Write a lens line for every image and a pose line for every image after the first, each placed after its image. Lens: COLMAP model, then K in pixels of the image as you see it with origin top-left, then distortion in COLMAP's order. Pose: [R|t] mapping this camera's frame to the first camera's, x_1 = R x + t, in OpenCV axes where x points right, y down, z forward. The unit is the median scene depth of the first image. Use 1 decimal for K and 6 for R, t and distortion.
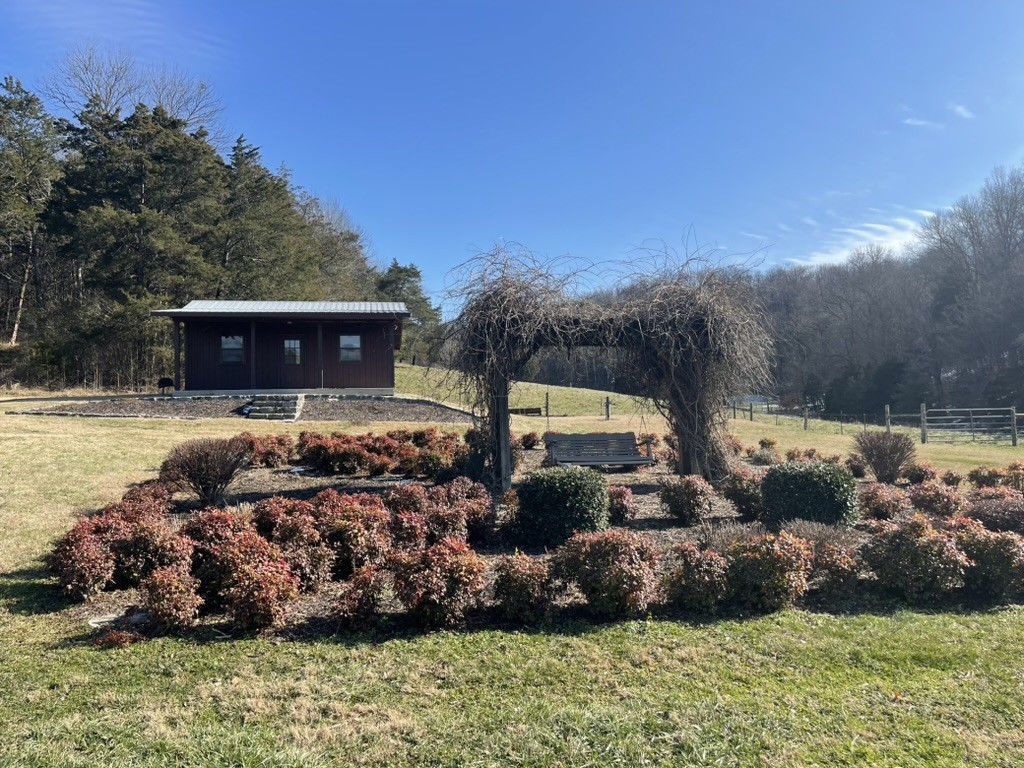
lens RADIAL K [[760.5, 0, 515.4], [0, 760.5, 391.4], [0, 0, 1]] dist [0.045688, -0.056965]
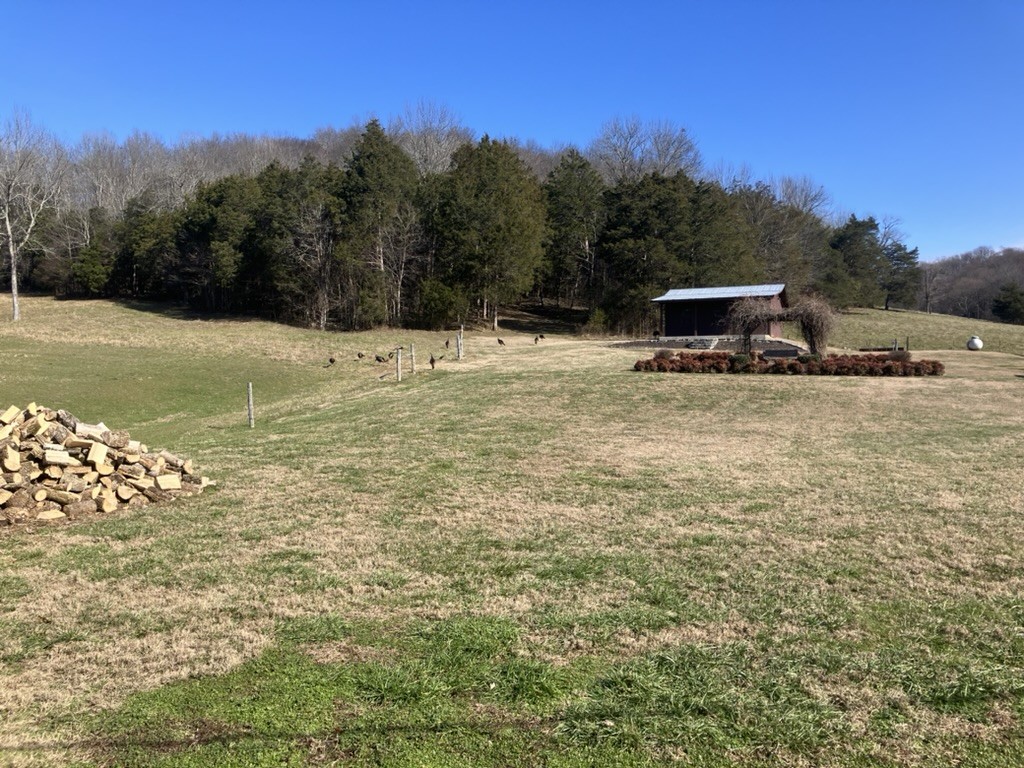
lens RADIAL K [[760.5, 0, 512.5], [0, 760.5, 388.1], [0, 0, 1]] dist [0.045688, -0.056965]
pose [[0.813609, 0.031505, -0.580558, 0.317634], [0.007734, 0.997856, 0.064989, 0.000049], [0.581360, -0.057366, 0.811621, -0.674400]]
